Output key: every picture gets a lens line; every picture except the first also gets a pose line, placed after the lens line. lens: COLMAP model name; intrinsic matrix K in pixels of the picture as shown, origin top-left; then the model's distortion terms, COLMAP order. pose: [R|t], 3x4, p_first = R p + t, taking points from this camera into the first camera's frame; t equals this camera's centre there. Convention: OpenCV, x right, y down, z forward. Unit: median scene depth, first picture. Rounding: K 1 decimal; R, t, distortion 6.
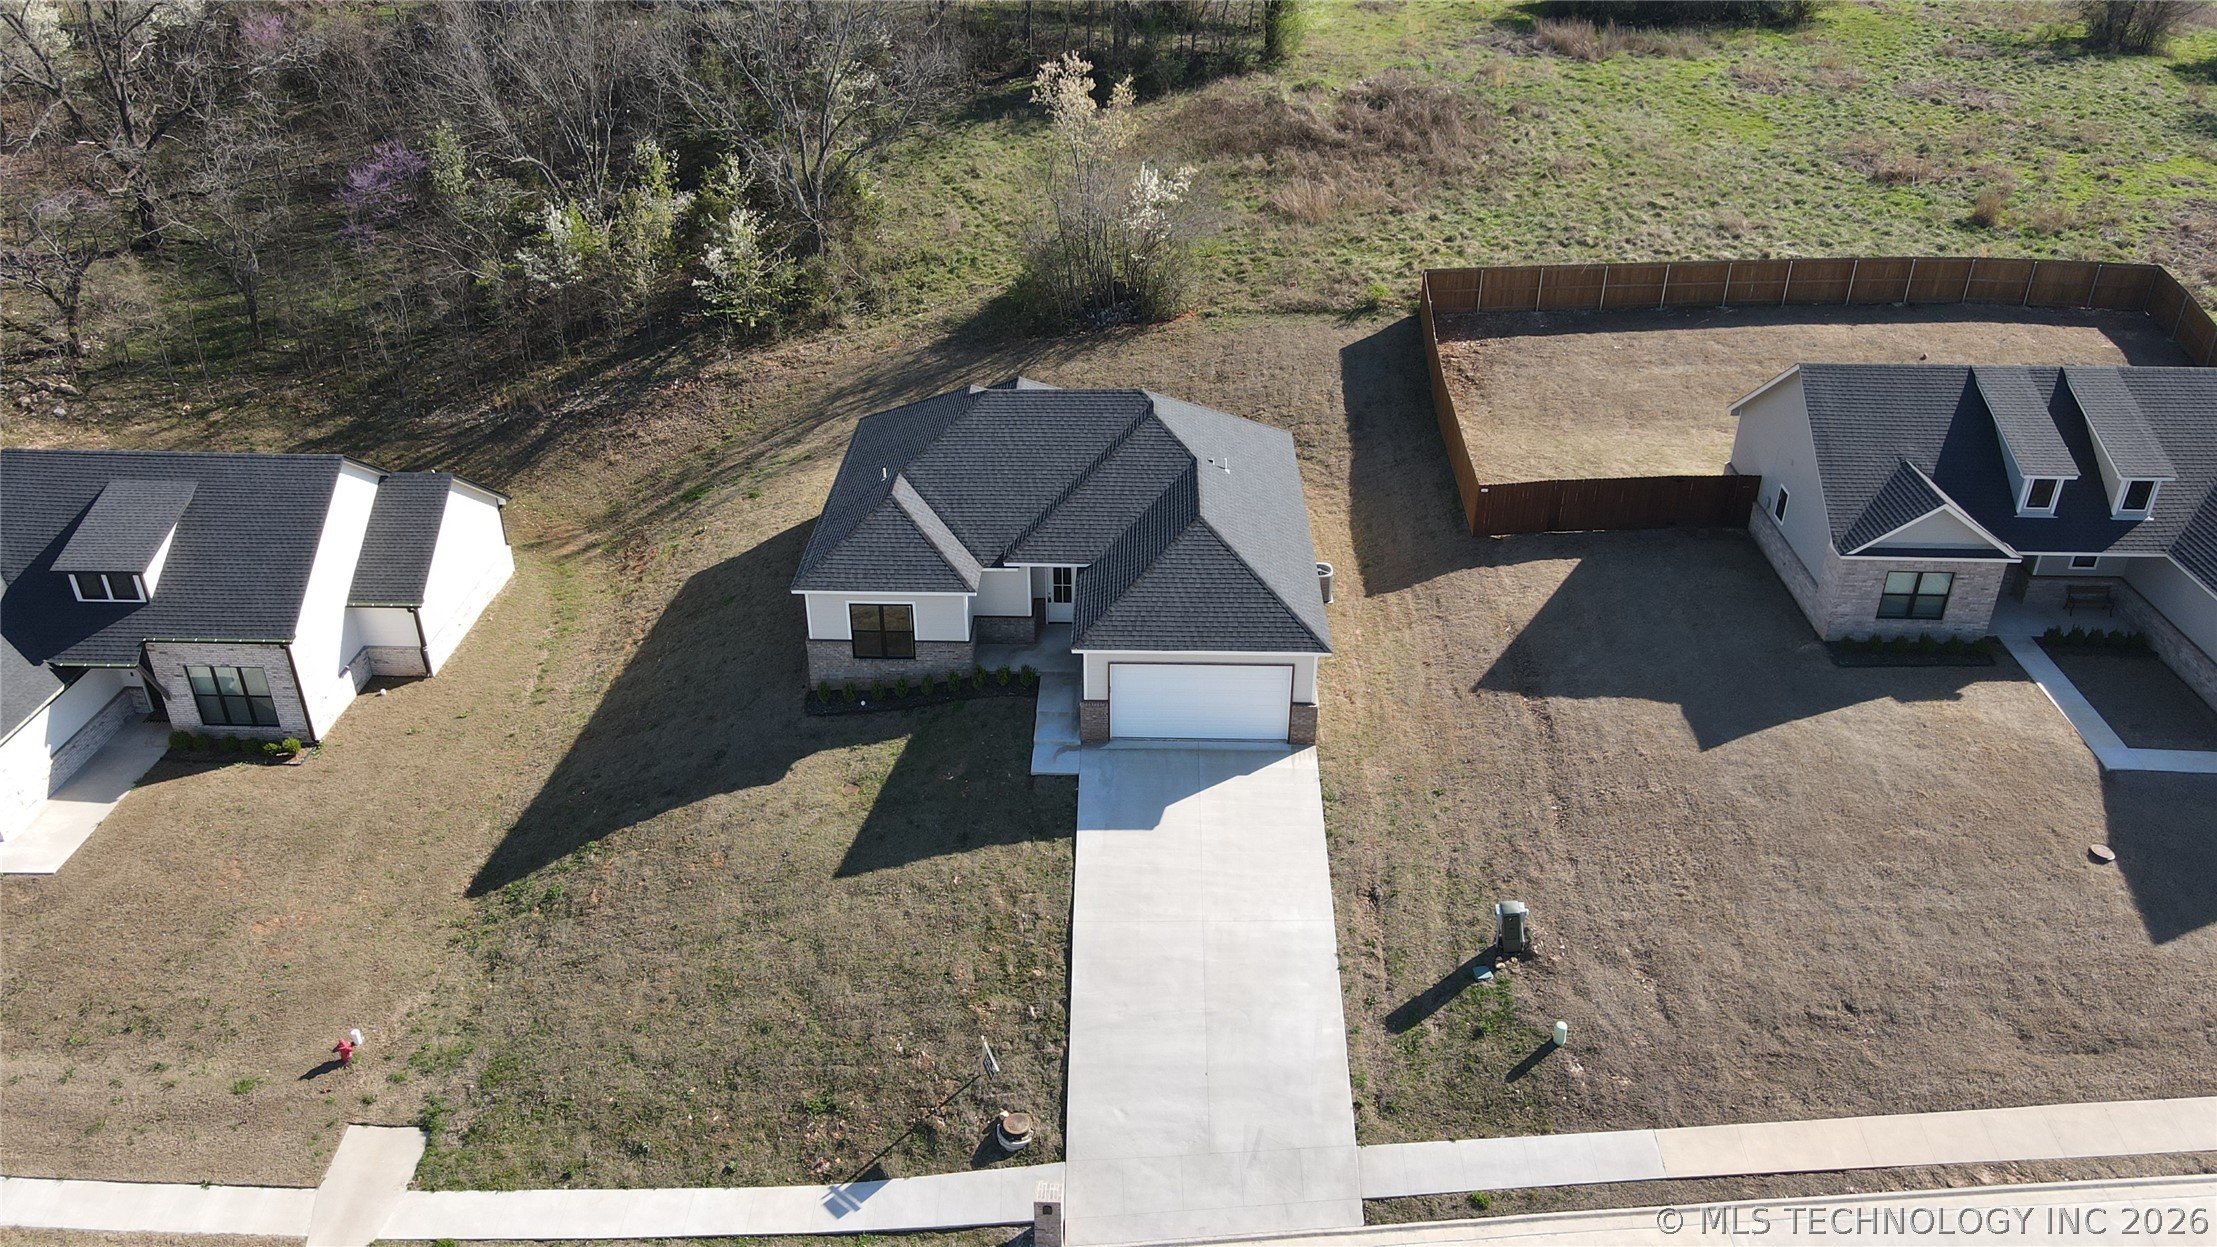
lens RADIAL K [[1656.8, 0, 1107.8], [0, 1656.8, 614.9], [0, 0, 1]] dist [-0.006394, 0.055822]
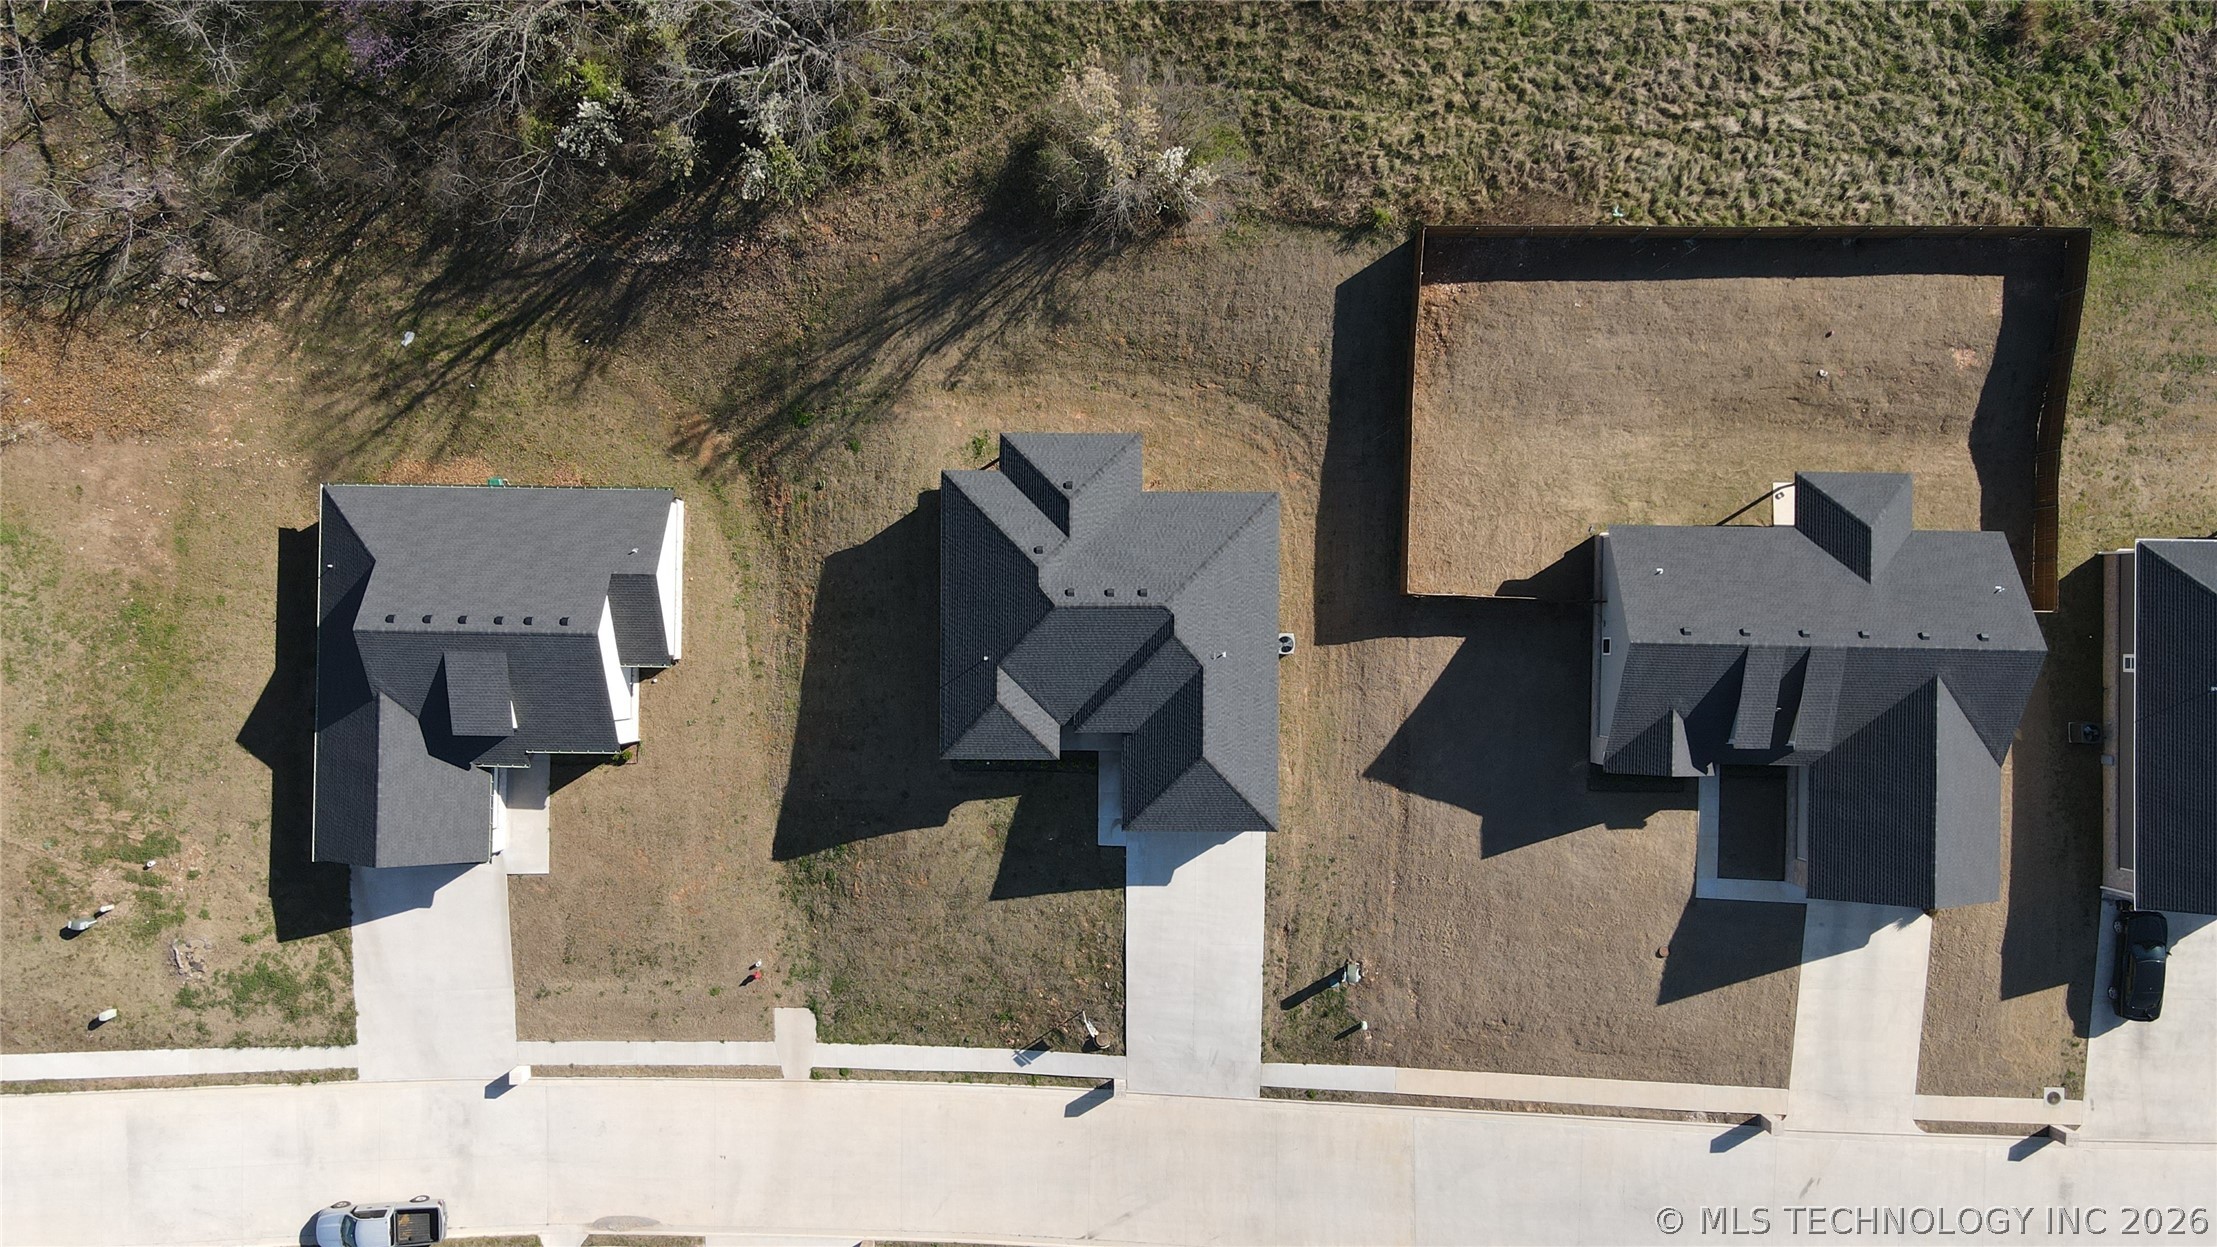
lens RADIAL K [[1631.4, 0, 1109.1], [0, 1631.4, 647.8], [0, 0, 1]] dist [-0.009067, 0.044220]
pose [[0.999793, -0.020246, 0.001788, -0.035632], [0.008390, 0.491275, 0.870964, -1.555098], [-0.018512, -0.870769, 0.491343, 0.365922]]
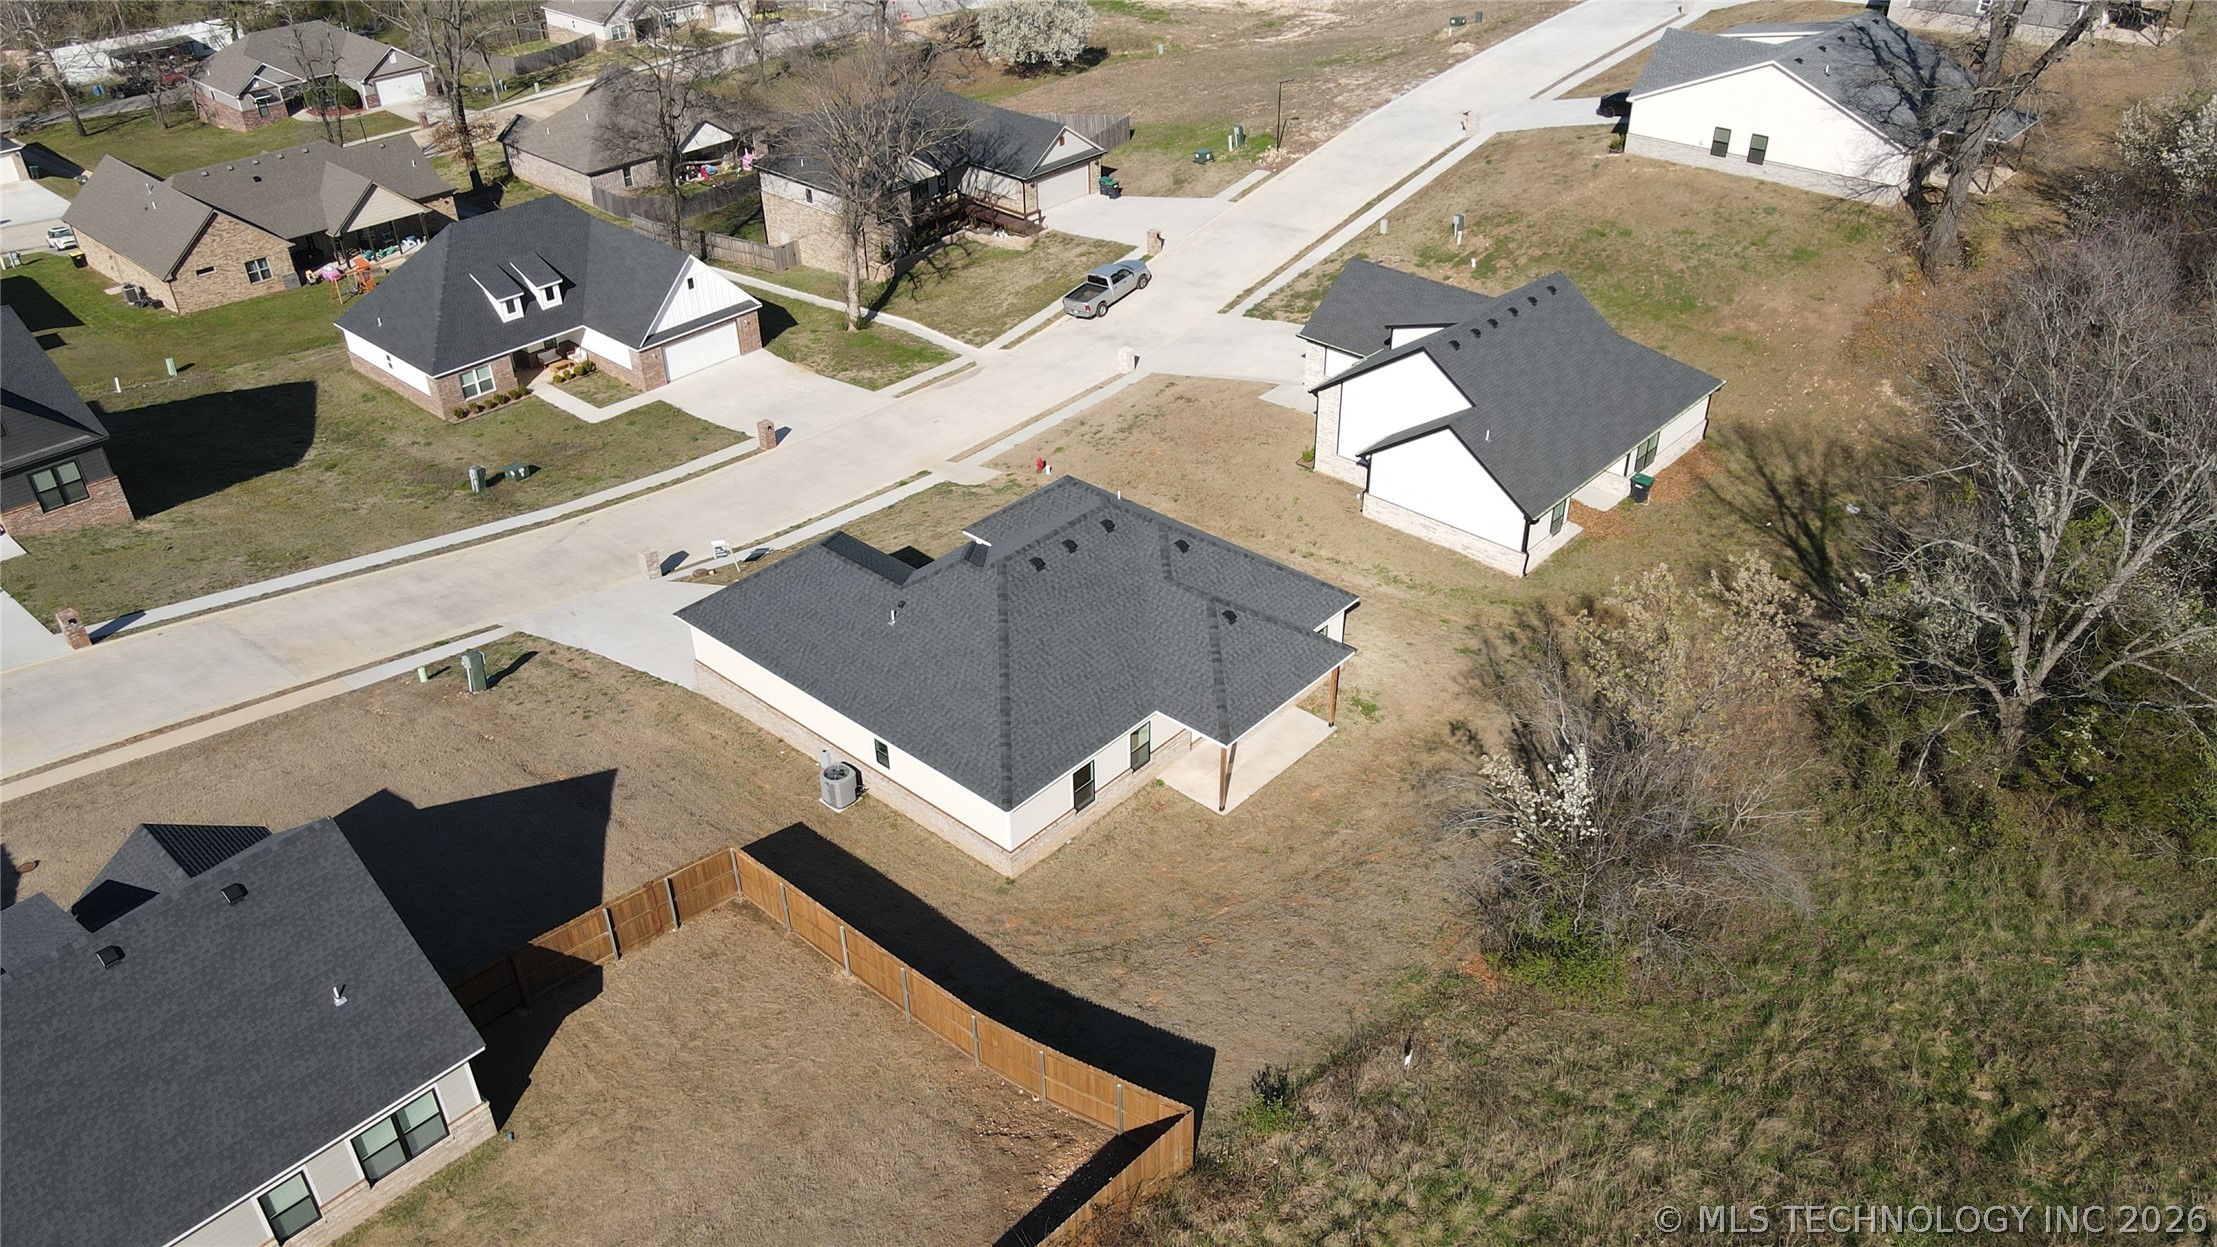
lens RADIAL K [[1631.4, 0, 1109.1], [0, 1631.4, 647.8], [0, 0, 1]] dist [-0.009067, 0.044220]
pose [[-0.650391, 0.434023, -0.623390, 0.699517], [-0.353770, 0.553166, 0.754224, -0.999285], [0.672189, 0.711077, -0.206230, 1.522404]]
